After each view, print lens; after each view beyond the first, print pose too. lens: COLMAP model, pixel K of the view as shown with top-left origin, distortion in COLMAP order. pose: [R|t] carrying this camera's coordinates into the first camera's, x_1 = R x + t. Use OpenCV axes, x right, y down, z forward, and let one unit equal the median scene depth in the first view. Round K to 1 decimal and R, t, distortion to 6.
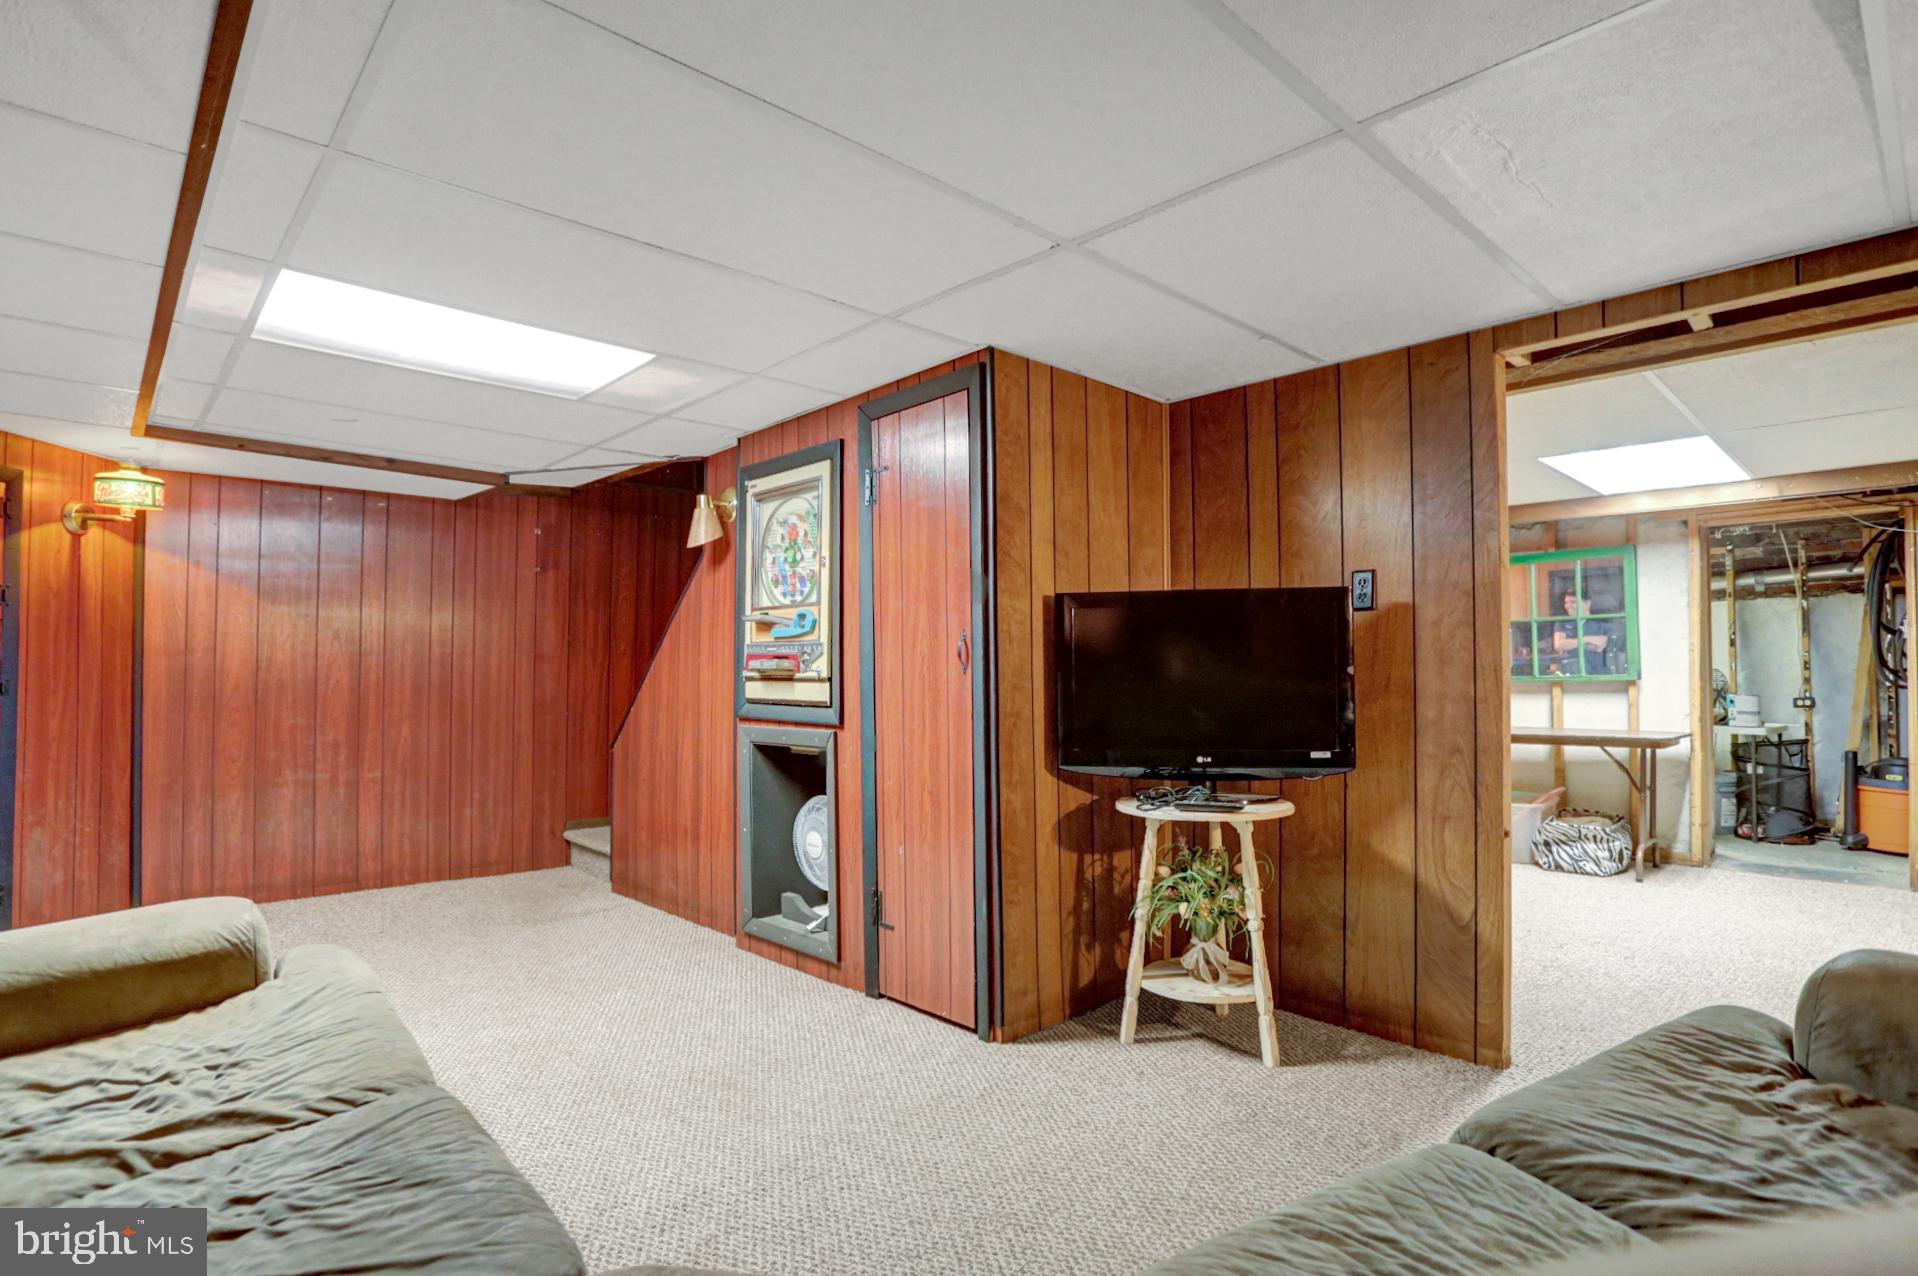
lens RADIAL K [[964.4, 0, 939.5], [0, 964.4, 636.3], [0, 0, 1]] dist [-0.074722, 0.000116]
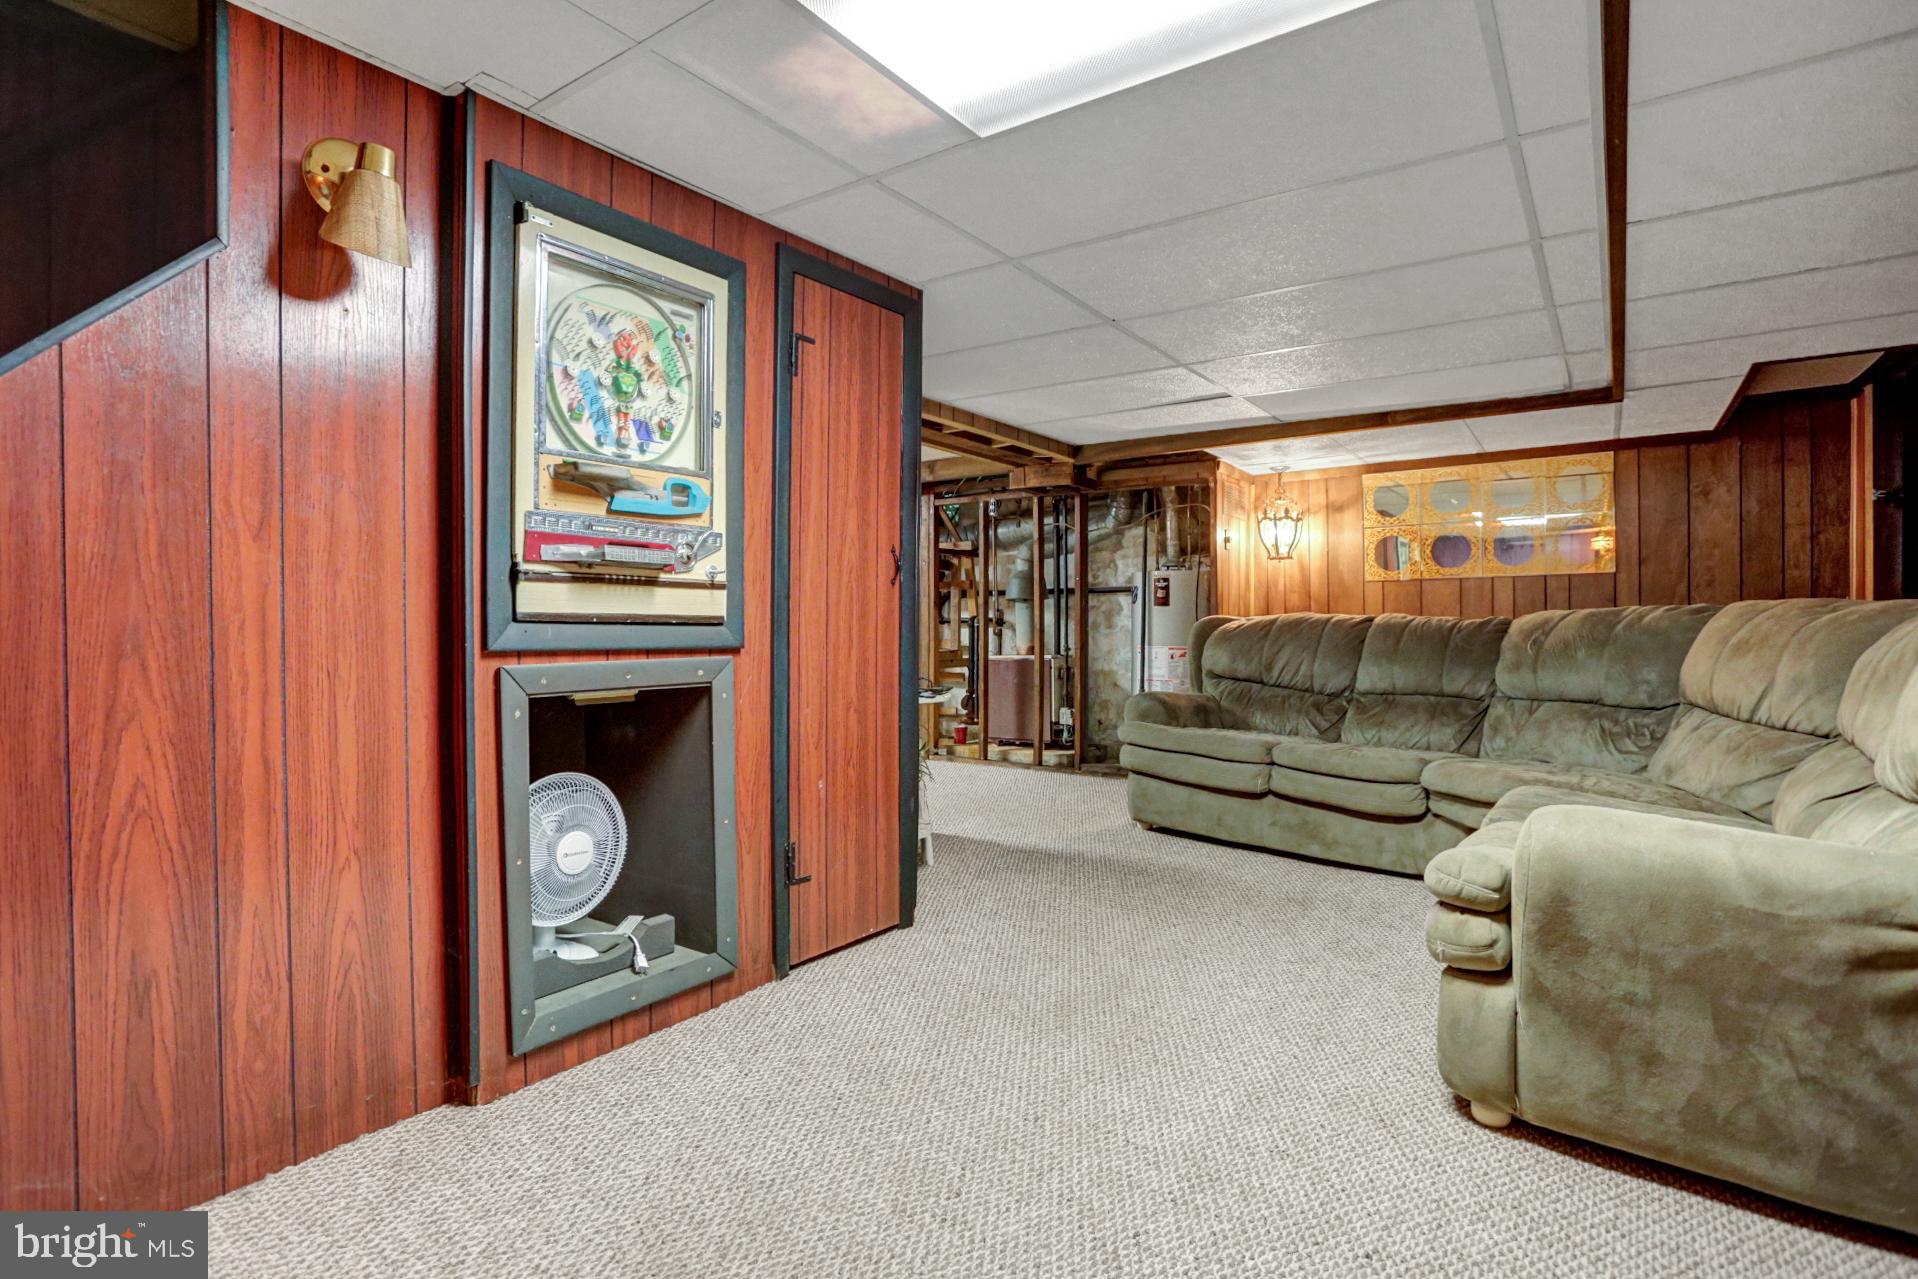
lens RADIAL K [[964.4, 0, 939.5], [0, 964.4, 637.8], [0, 0, 1]] dist [-0.074722, 0.000116]
pose [[-0.205530, -0.000568, 0.978651, -0.855374], [-0.030988, 0.999502, -0.005928, 0.083581], [-0.978160, -0.031545, -0.205446, 0.996649]]
